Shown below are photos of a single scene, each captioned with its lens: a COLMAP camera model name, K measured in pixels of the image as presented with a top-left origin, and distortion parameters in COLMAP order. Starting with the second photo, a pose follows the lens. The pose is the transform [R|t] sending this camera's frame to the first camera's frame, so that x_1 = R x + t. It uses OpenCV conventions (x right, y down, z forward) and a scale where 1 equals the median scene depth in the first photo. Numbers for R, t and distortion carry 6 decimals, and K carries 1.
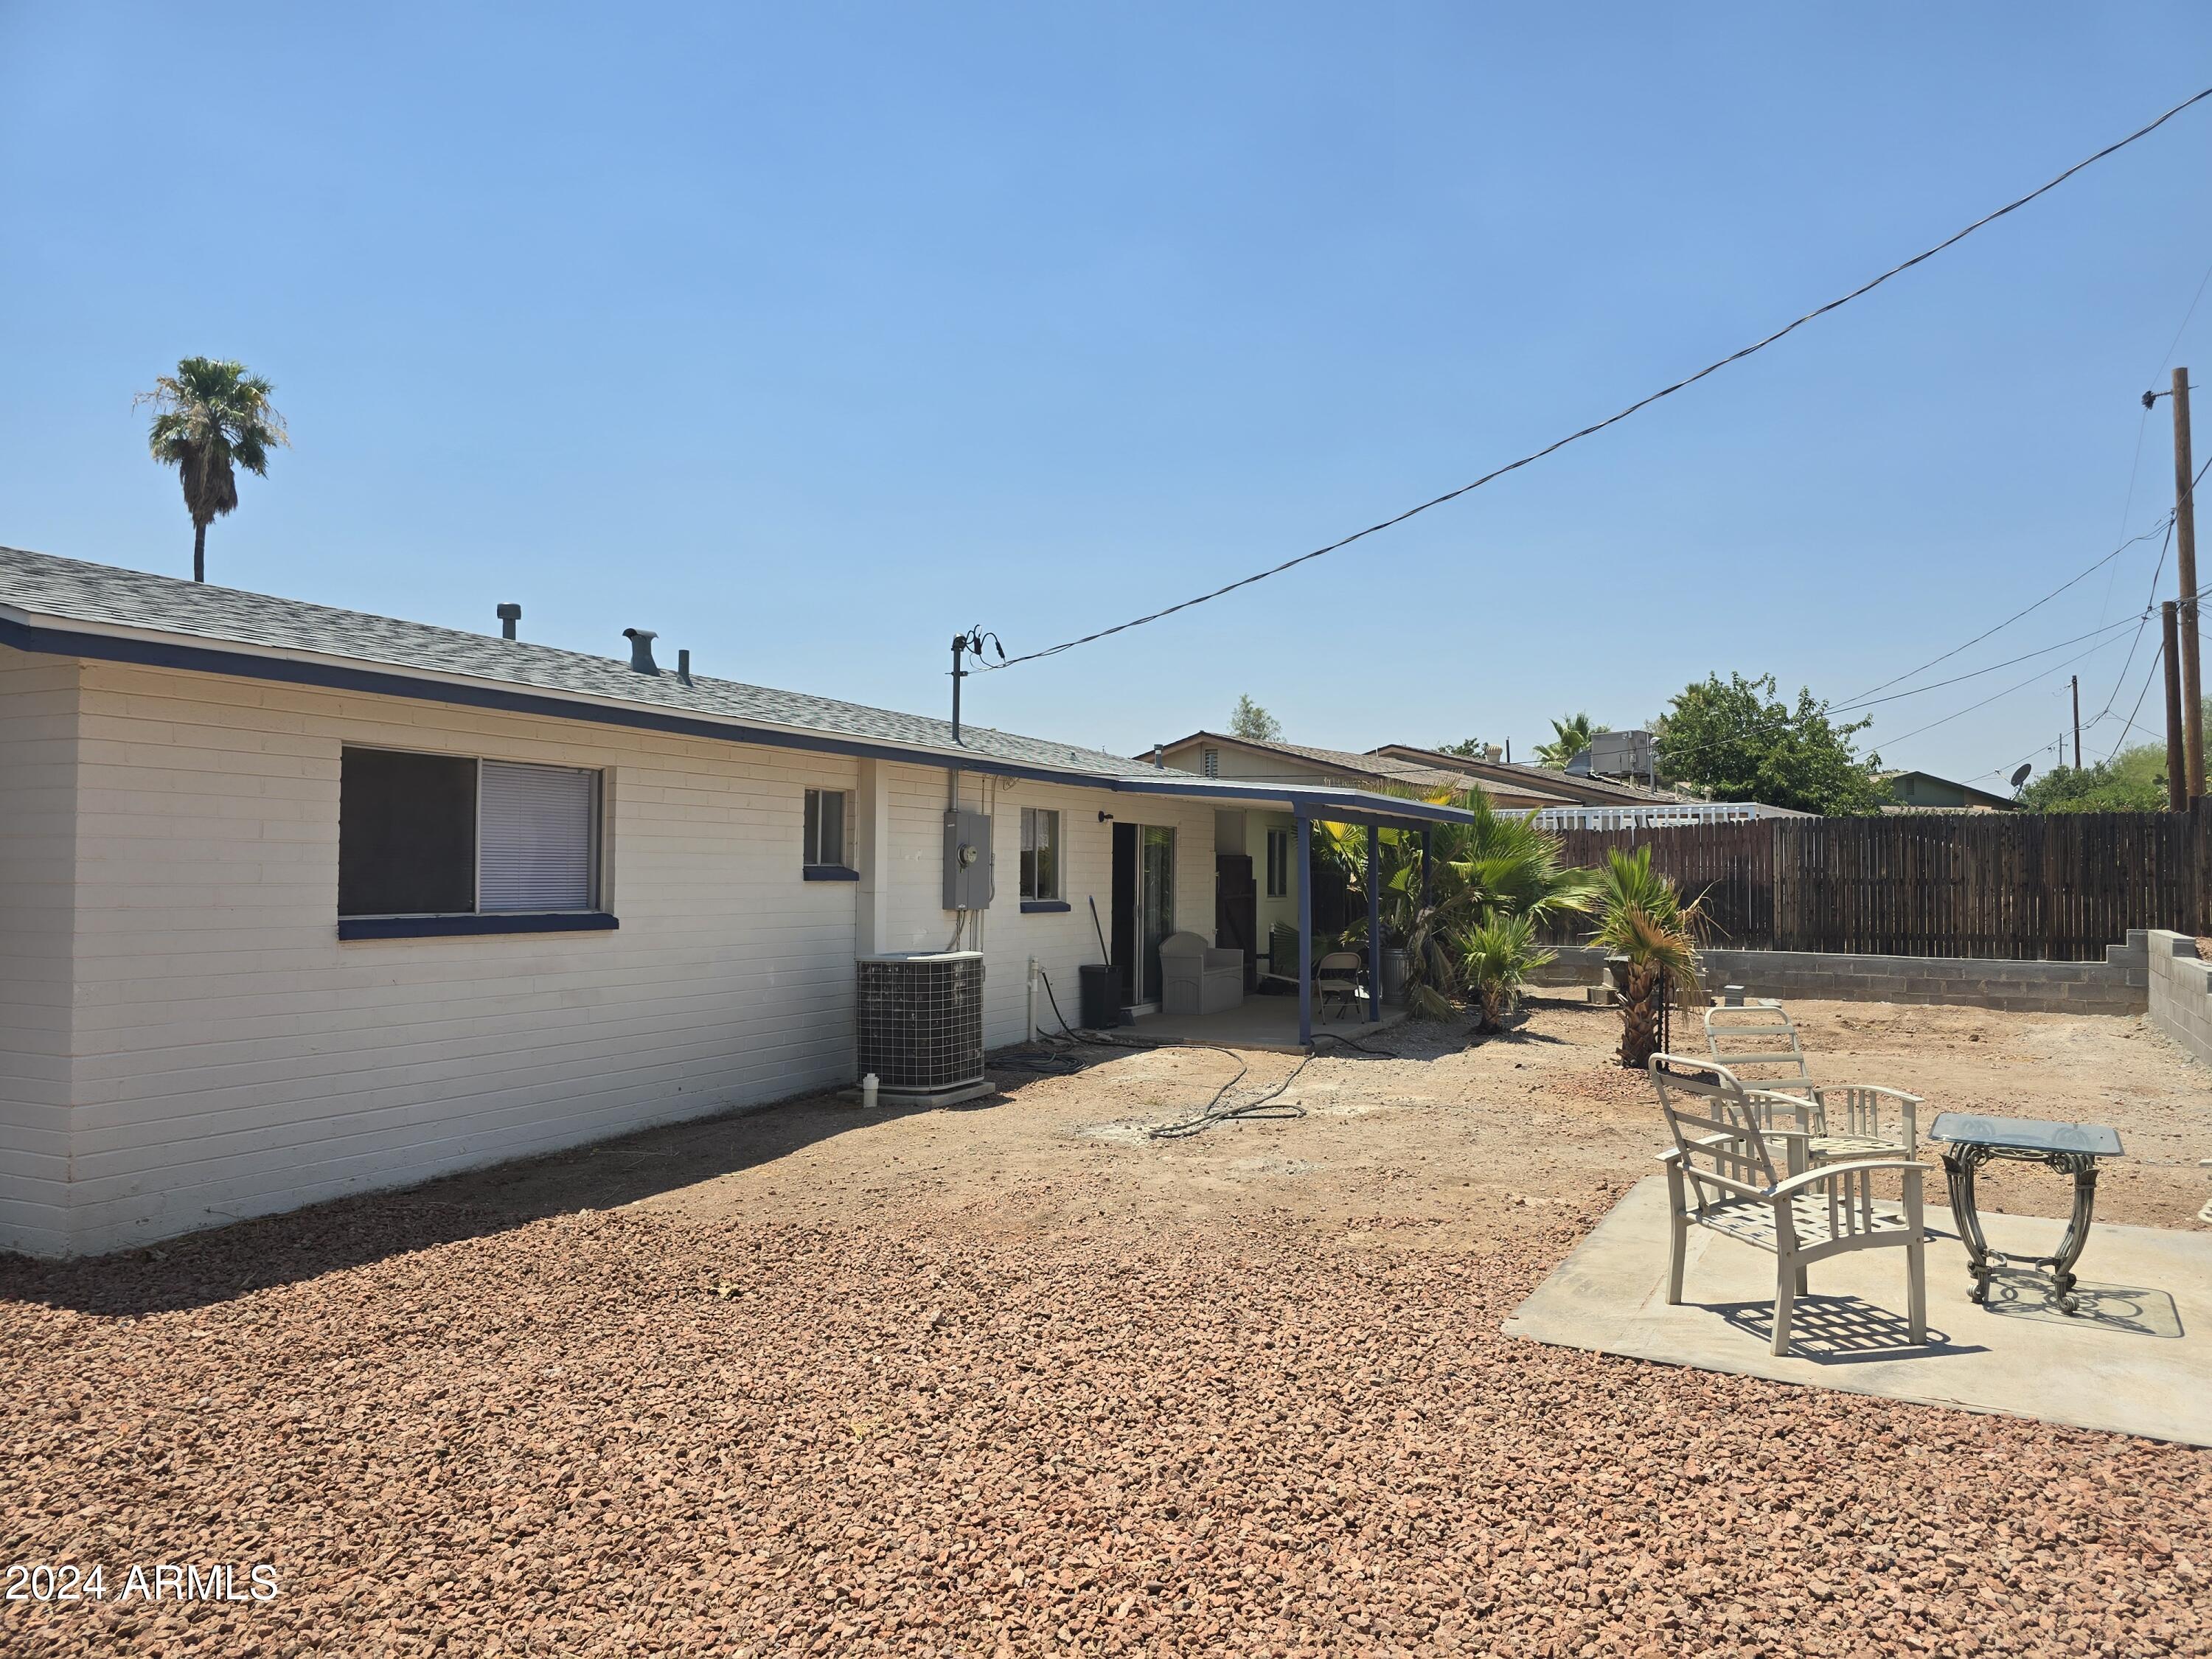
lens RADIAL K [[1499.1, 0, 1108.1], [0, 1499.1, 819.5], [0, 0, 1]] dist [0.063293, -0.060638]
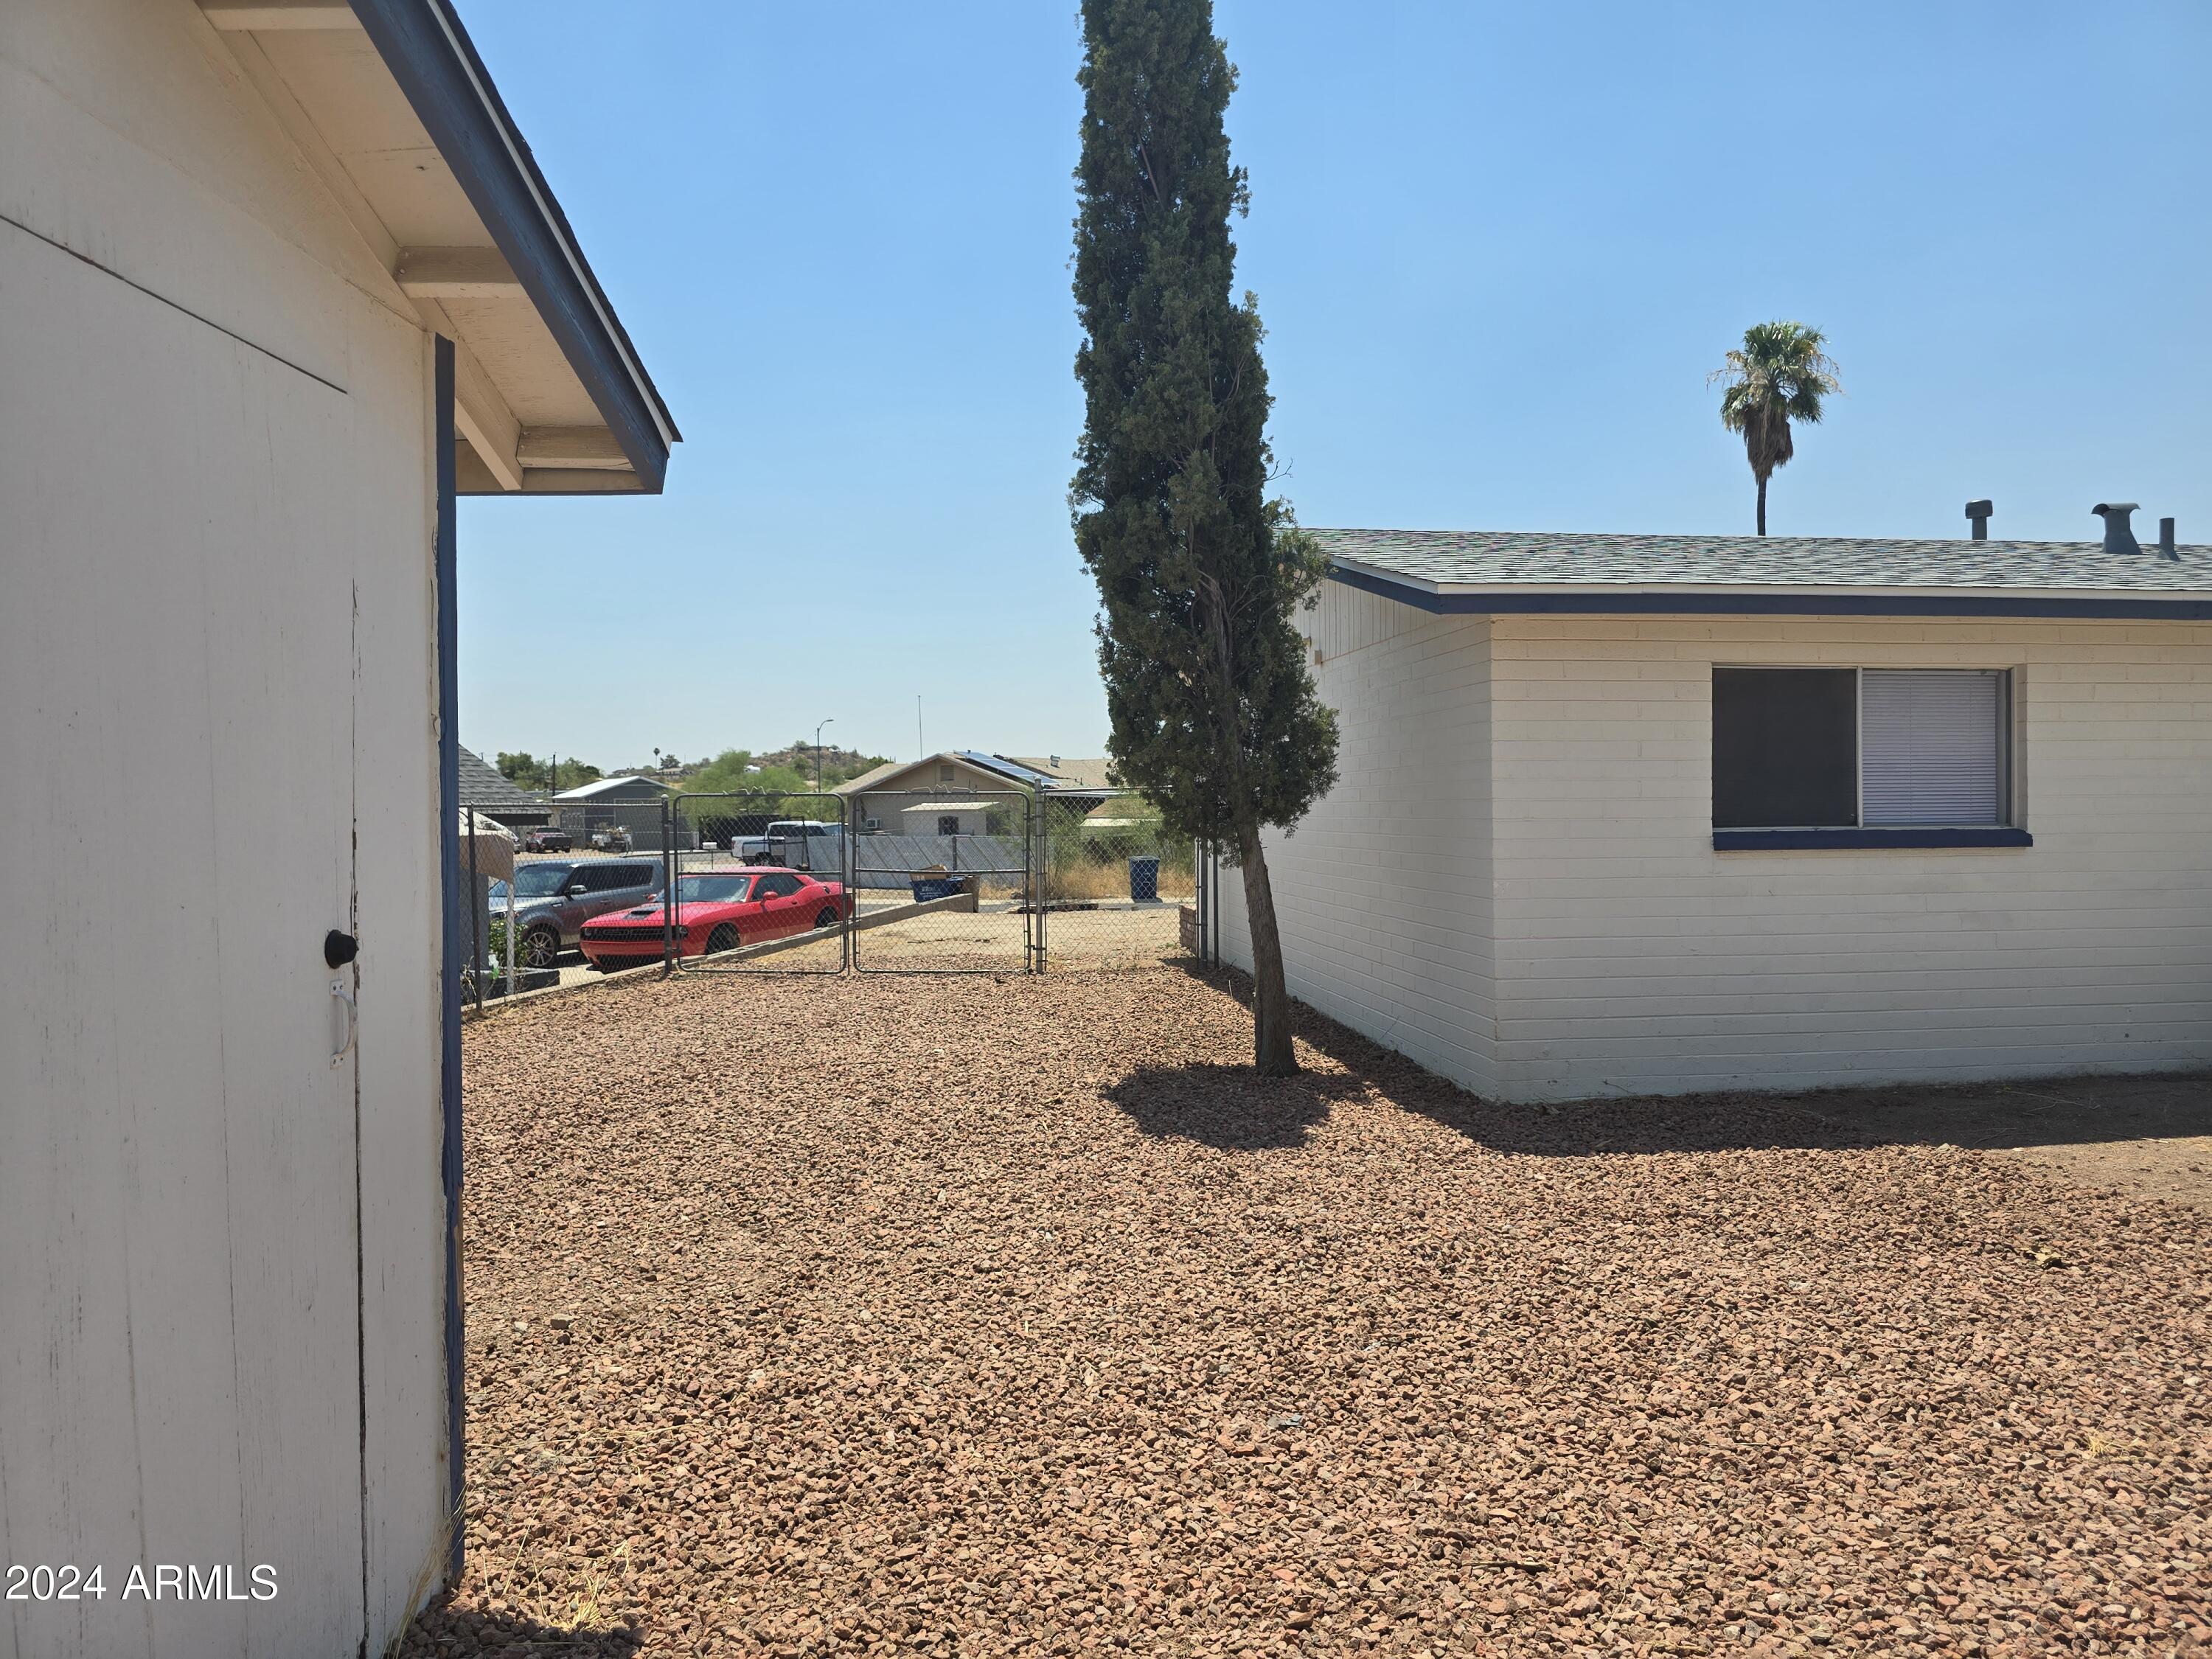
lens RADIAL K [[1471.1, 0, 1106.6], [0, 1471.1, 805.5], [0, 0, 1]] dist [0.040102, -0.037517]
pose [[0.548295, -0.011197, -0.836210, 0.204648], [0.042652, 0.998983, 0.014590, 0.023522], [0.835197, -0.043665, 0.548215, 0.124125]]
